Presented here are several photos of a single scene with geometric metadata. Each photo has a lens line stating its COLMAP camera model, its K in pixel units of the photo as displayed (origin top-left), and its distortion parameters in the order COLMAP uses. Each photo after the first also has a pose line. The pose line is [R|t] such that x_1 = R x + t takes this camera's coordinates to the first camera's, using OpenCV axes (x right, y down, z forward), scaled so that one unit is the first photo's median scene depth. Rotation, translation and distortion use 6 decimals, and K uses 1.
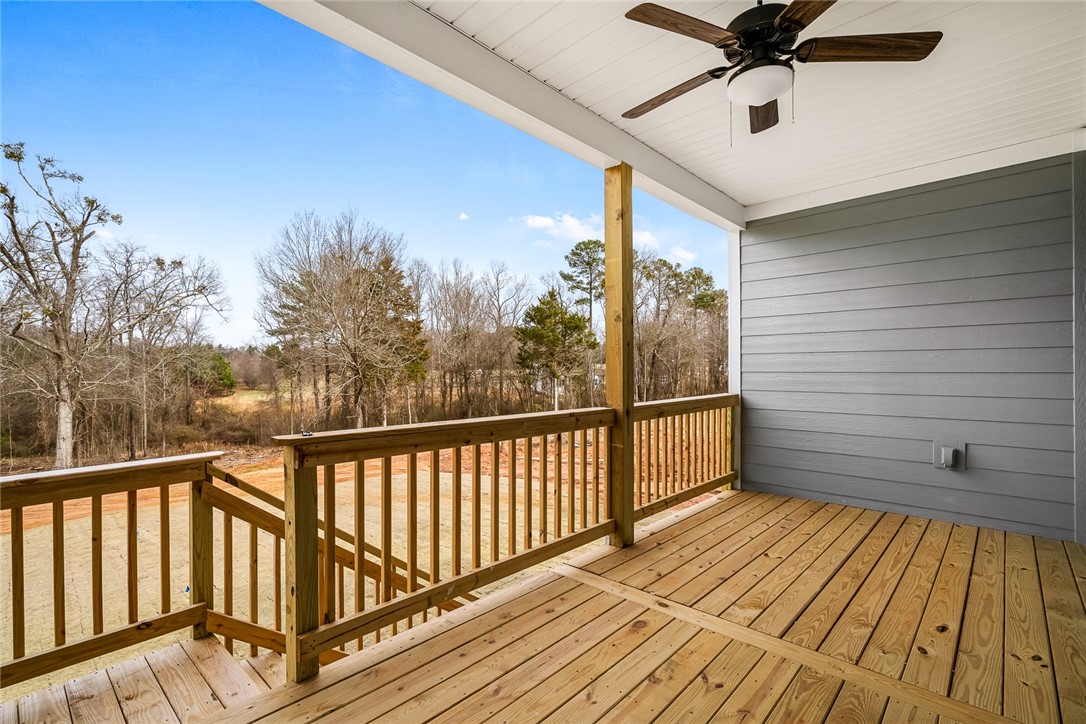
lens RADIAL K [[503.0, 0, 541.8], [0, 503.0, 370.3], [0, 0, 1]] dist [0.001501, 0.000200]
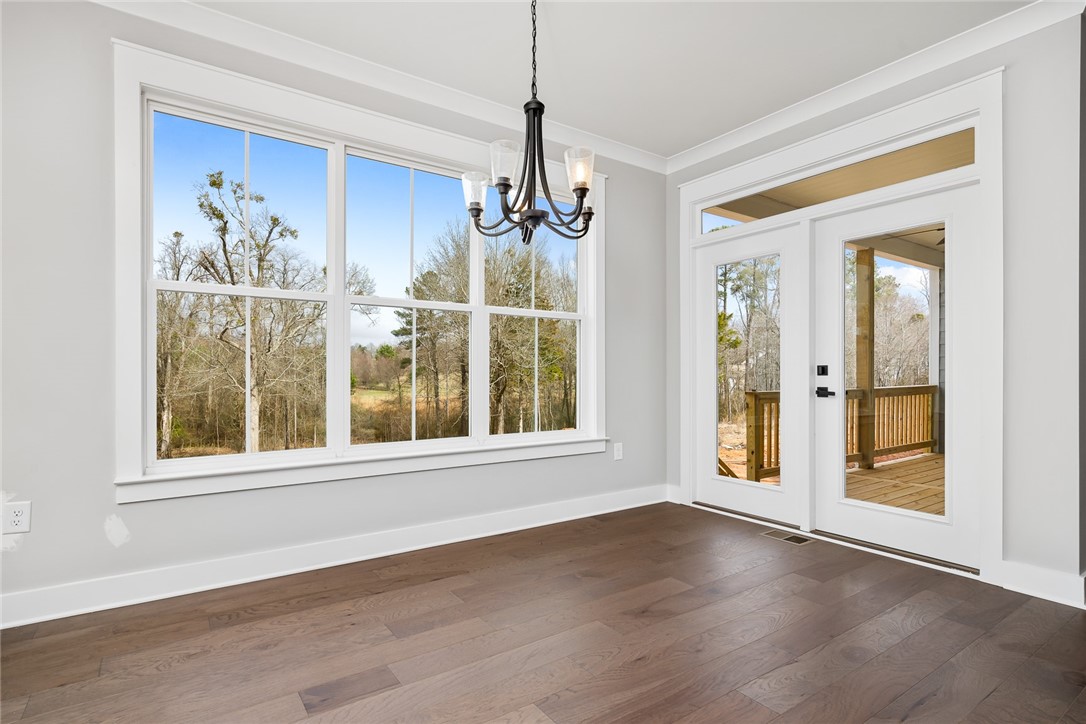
lens RADIAL K [[556.8, 0, 542.2], [0, 556.8, 369.2], [0, 0, 1]] dist [0.003660, 0.000337]
pose [[0.978684, 0.004489, -0.205322, -0.047132], [-0.005365, 0.999979, -0.003707, 0.001818], [0.205301, 0.004730, 0.978687, -0.096255]]
